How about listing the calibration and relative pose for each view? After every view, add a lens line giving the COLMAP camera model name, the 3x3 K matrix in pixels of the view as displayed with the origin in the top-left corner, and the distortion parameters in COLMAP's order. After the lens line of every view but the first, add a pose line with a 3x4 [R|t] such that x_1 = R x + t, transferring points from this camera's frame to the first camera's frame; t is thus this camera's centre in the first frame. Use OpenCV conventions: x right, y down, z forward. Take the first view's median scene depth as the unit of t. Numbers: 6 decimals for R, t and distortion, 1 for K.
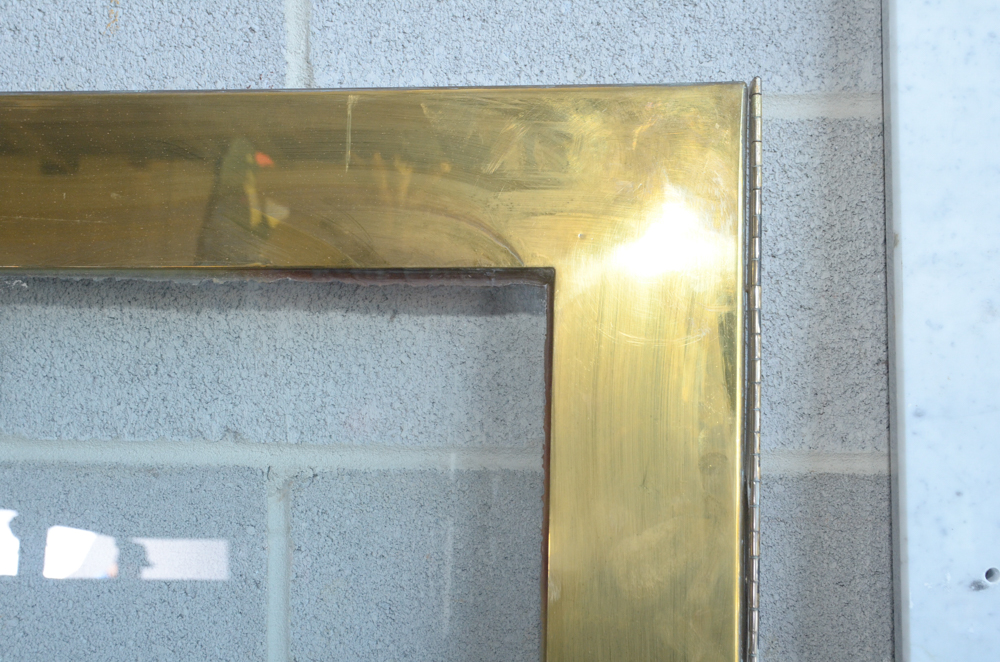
lens RADIAL K [[1501.1, 0, 499.2], [0, 1501.1, 330.8], [0, 0, 1]] dist [0.015012, 0.000000]
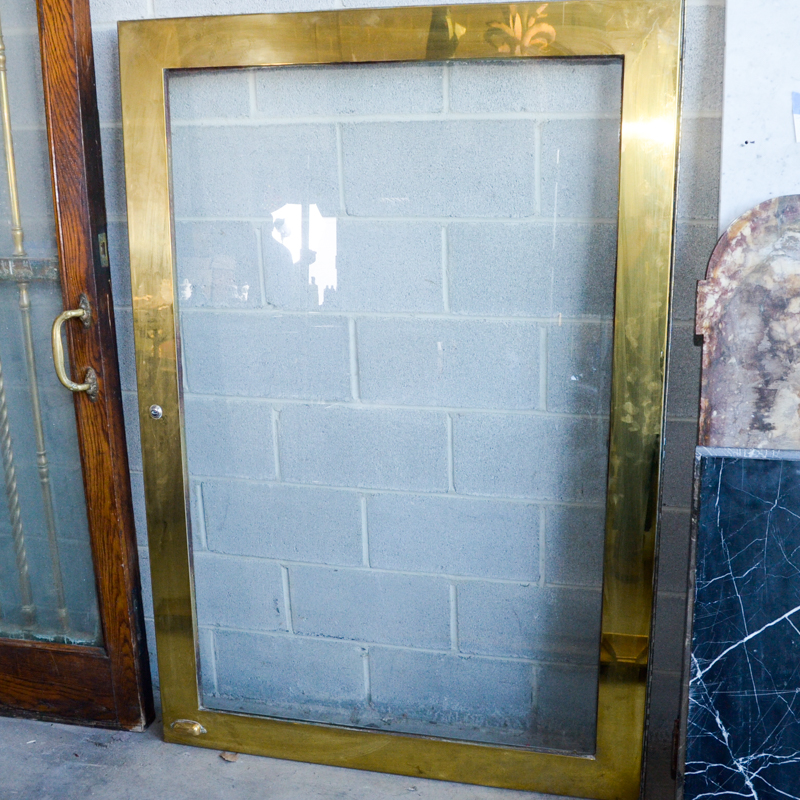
lens RADIAL K [[1014.7, 0, 432.1], [0, 1014.7, 433.4], [0, 0, 1]] dist [-0.083211, 0.000000]
pose [[0.992623, 0.013080, -0.120536, -0.103719], [0.024668, 0.951581, 0.306407, 0.065845], [0.118708, -0.307120, 0.944238, -1.354006]]
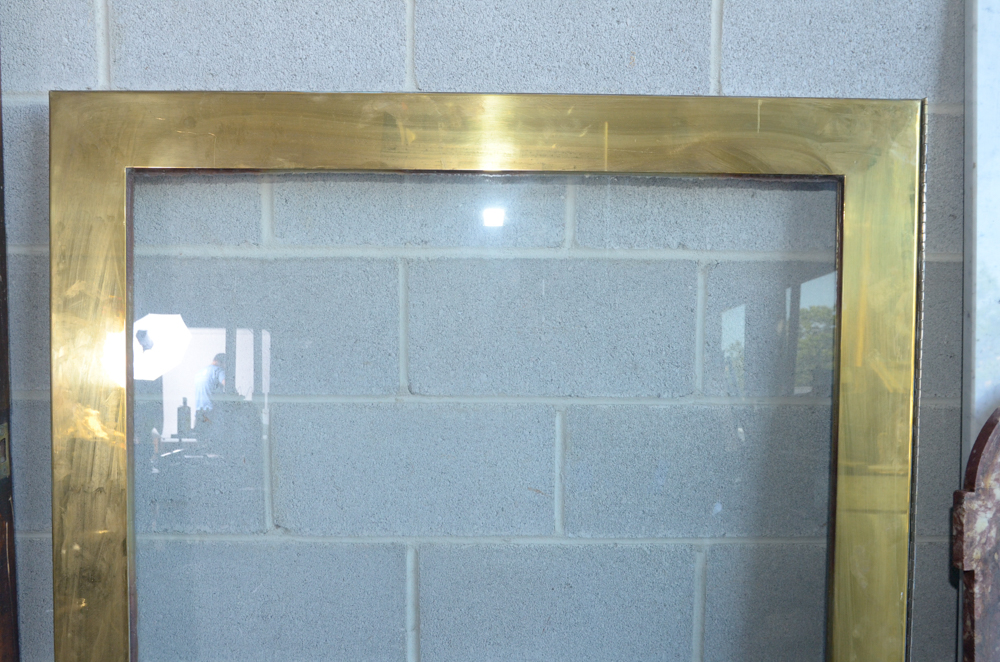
lens RADIAL K [[971.3, 0, 496.9], [0, 971.3, 328.4], [0, 0, 1]] dist [-0.058340, 0.000000]
pose [[0.992894, -0.012459, 0.118350, -0.647844], [-0.001541, 0.993075, 0.117476, 0.020717], [-0.118994, -0.116823, 0.985998, -0.454316]]
